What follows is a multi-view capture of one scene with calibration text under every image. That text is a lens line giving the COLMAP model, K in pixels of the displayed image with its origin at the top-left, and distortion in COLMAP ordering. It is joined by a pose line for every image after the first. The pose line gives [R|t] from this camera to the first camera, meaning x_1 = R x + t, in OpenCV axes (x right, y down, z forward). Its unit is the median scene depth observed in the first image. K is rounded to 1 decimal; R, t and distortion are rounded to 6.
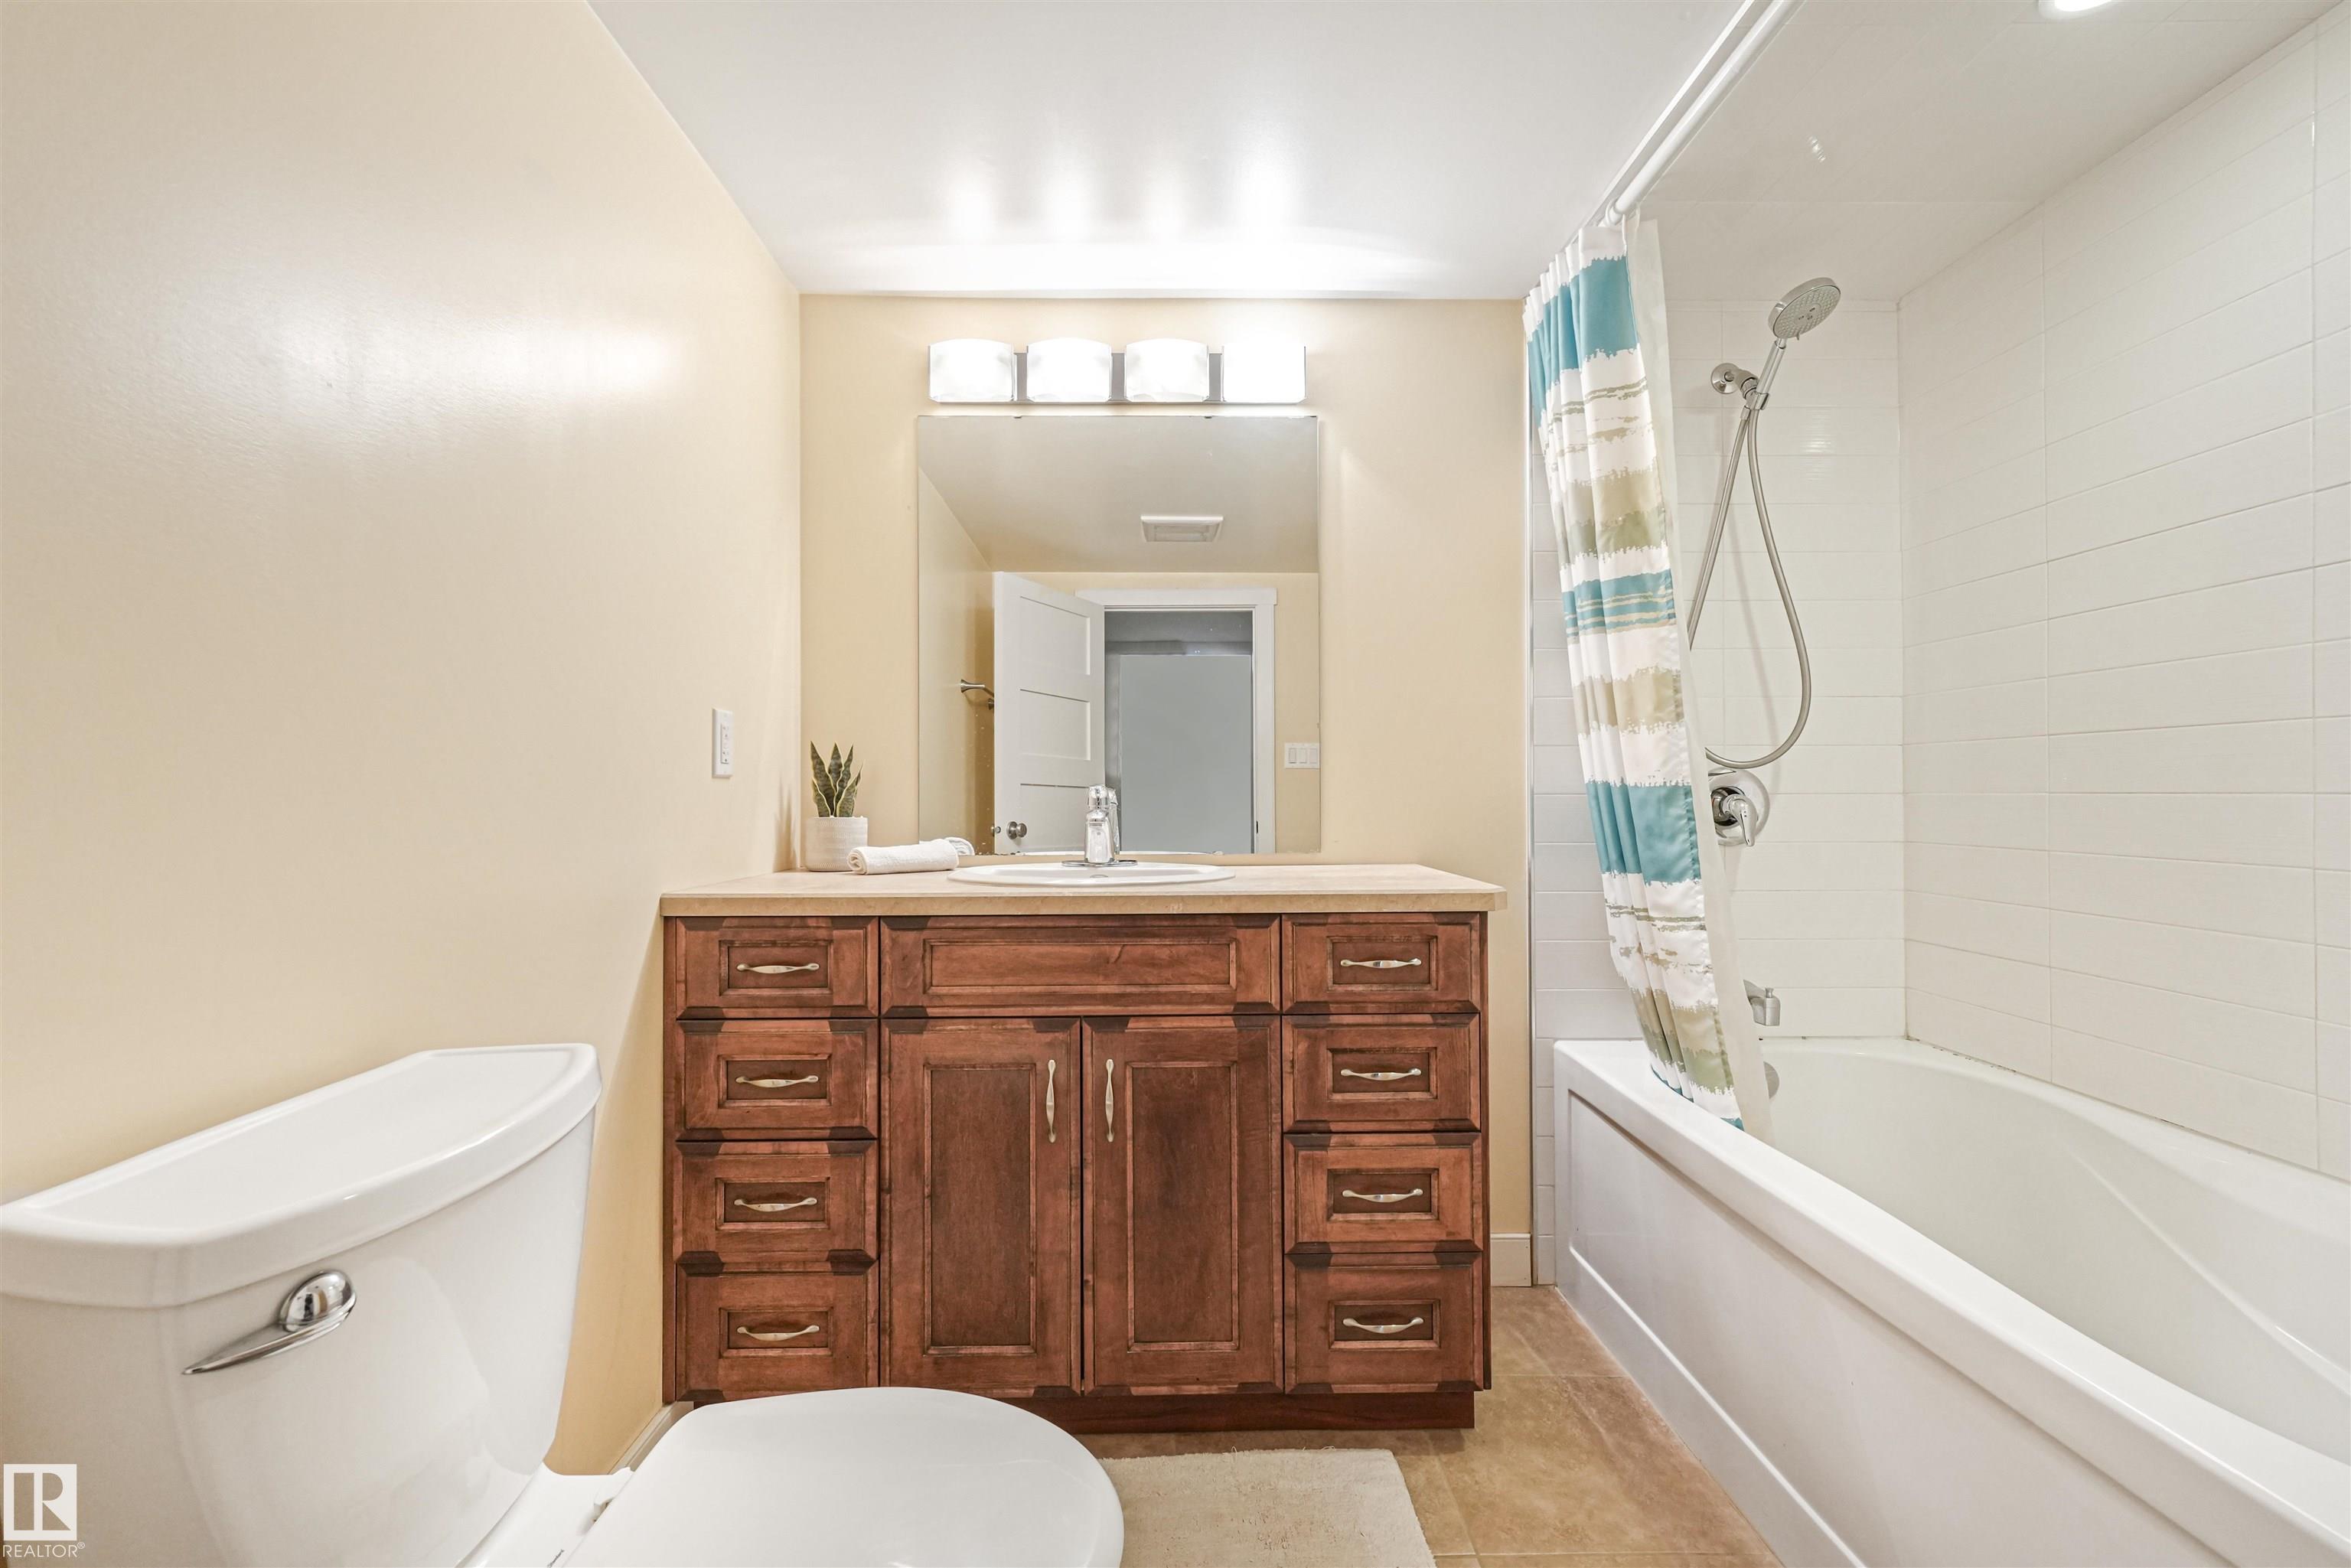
lens RADIAL K [[982.7, 0, 1174.9], [0, 982.7, 789.8], [0, 0, 1]] dist [-0.000200, -0.000072]
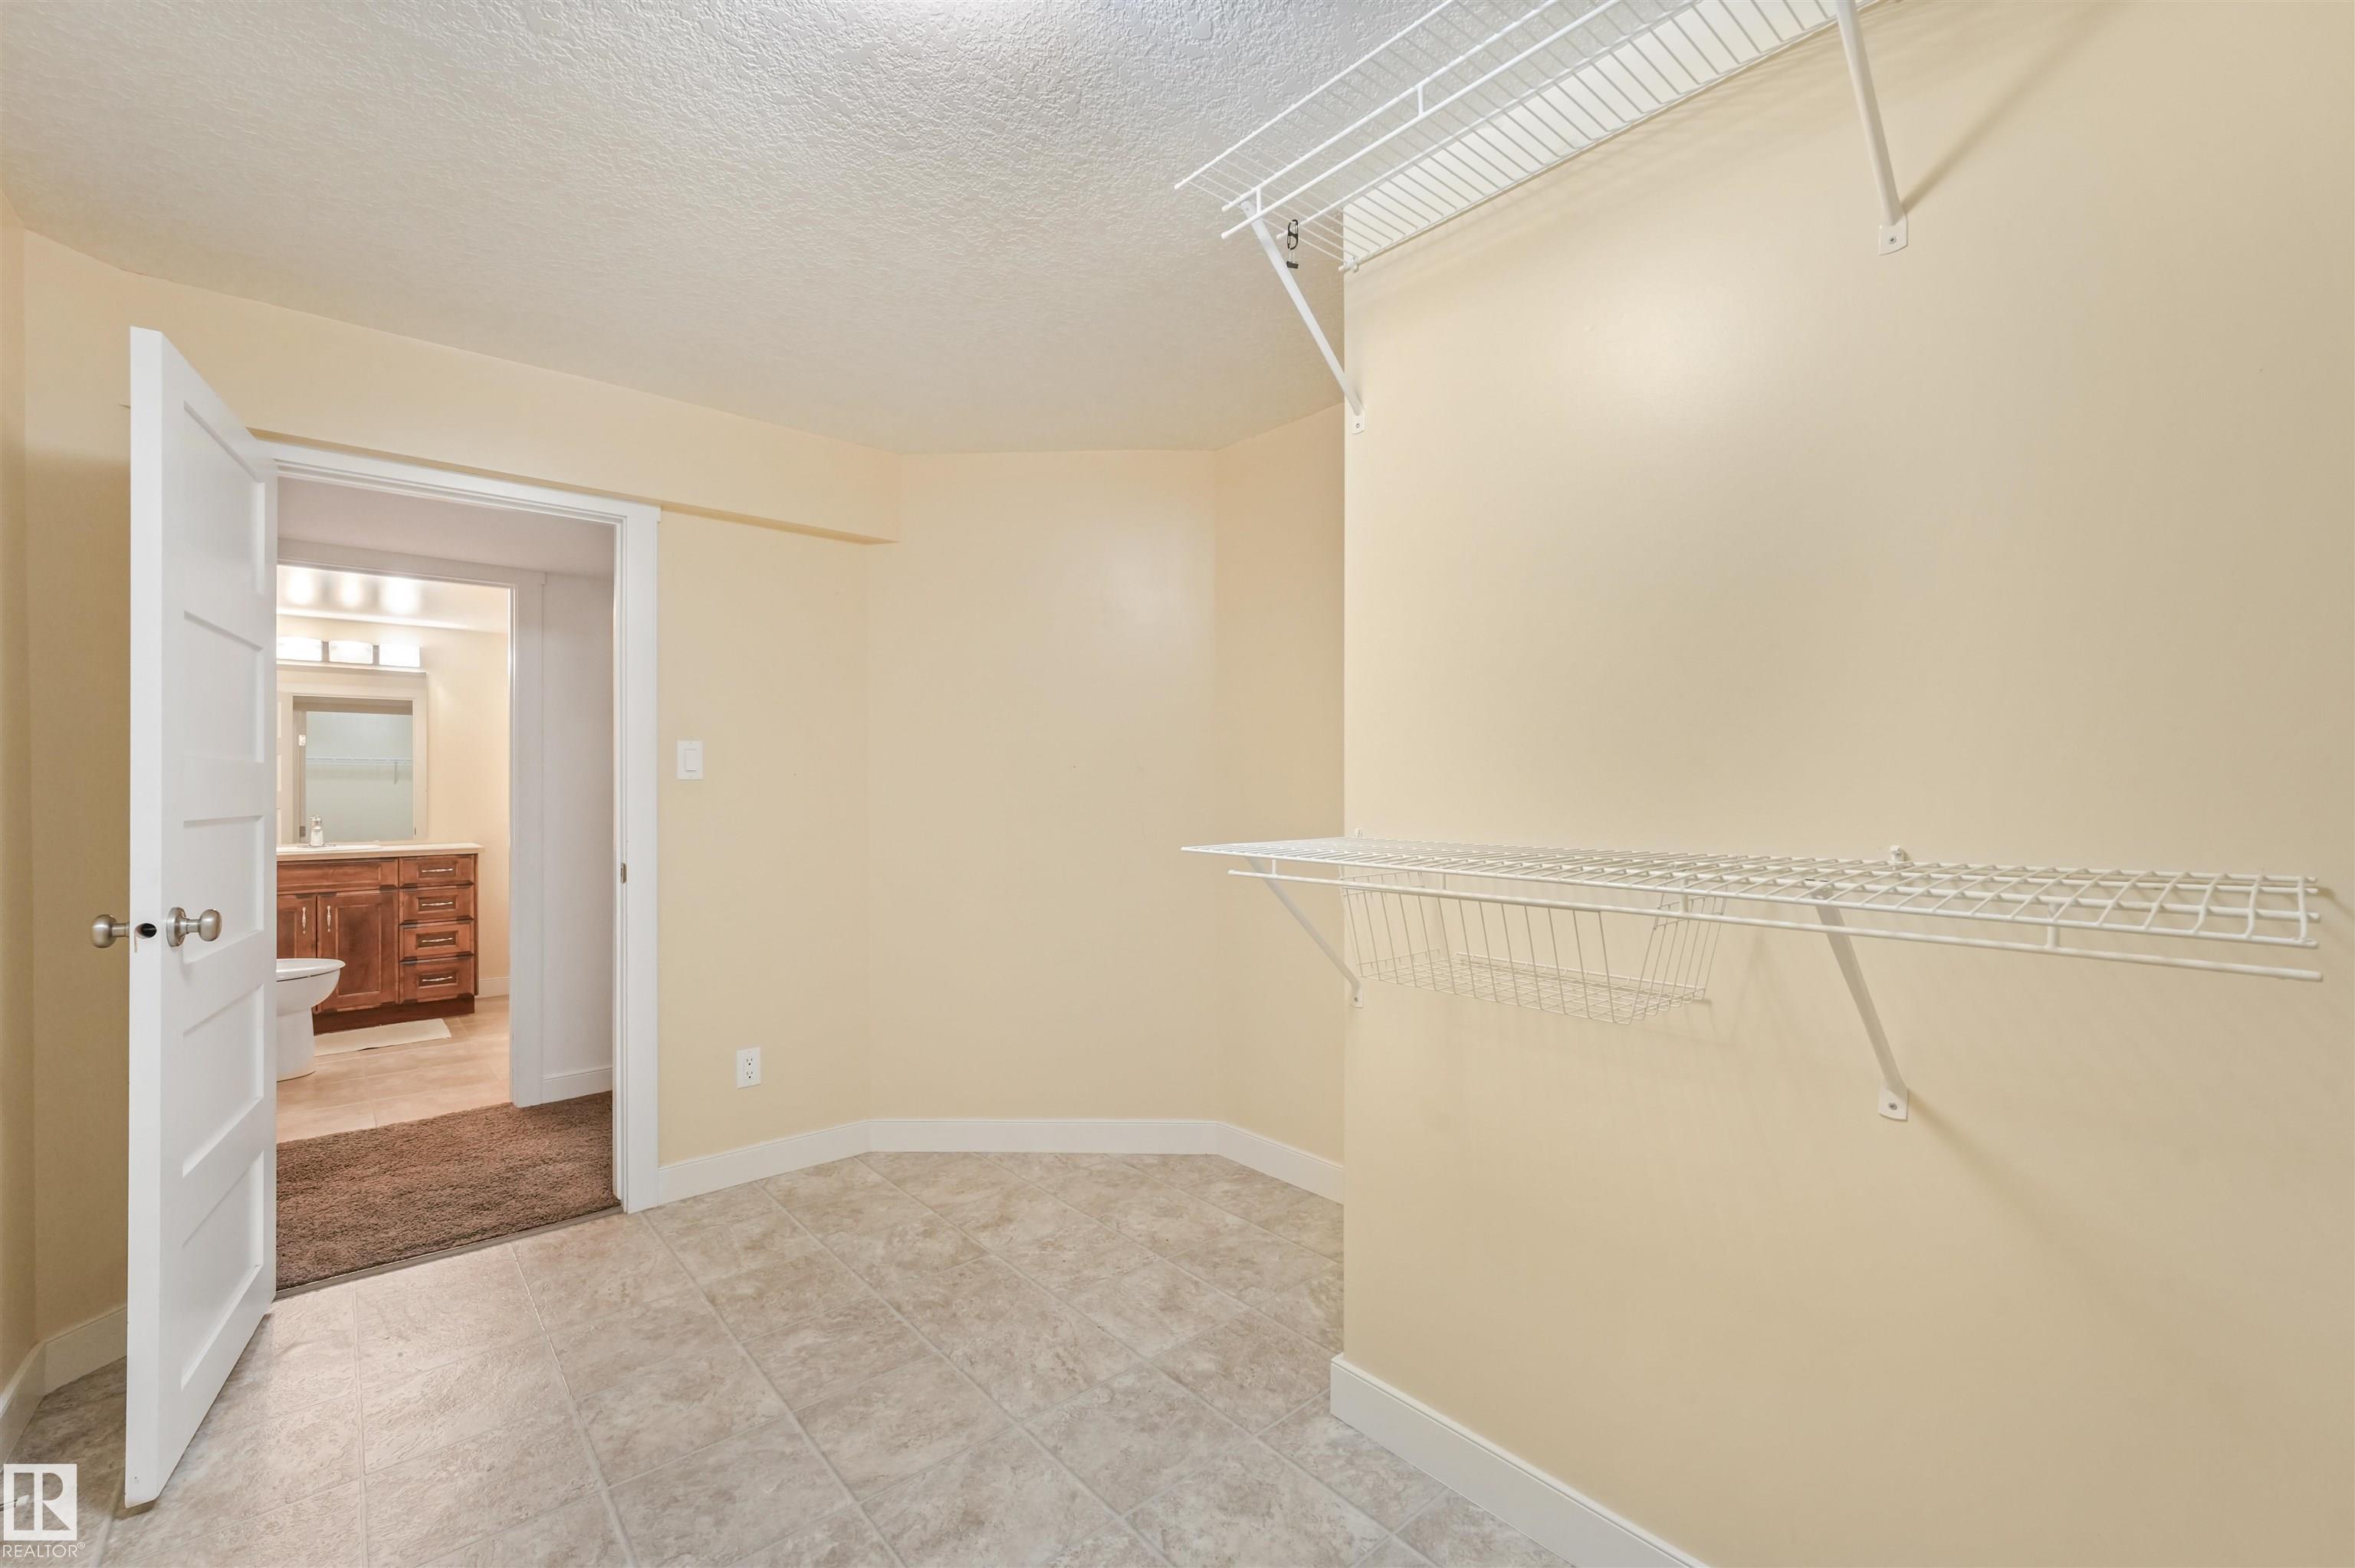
lens RADIAL K [[984.3, 0, 1174.5], [0, 984.3, 793.7], [0, 0, 1]] dist [-0.000200, -0.000072]
pose [[0.768021, -0.000486, 0.640424, -0.004511], [-0.010397, 0.999858, 0.013227, -0.150596], [-0.640340, -0.016817, 0.767907, -3.111333]]
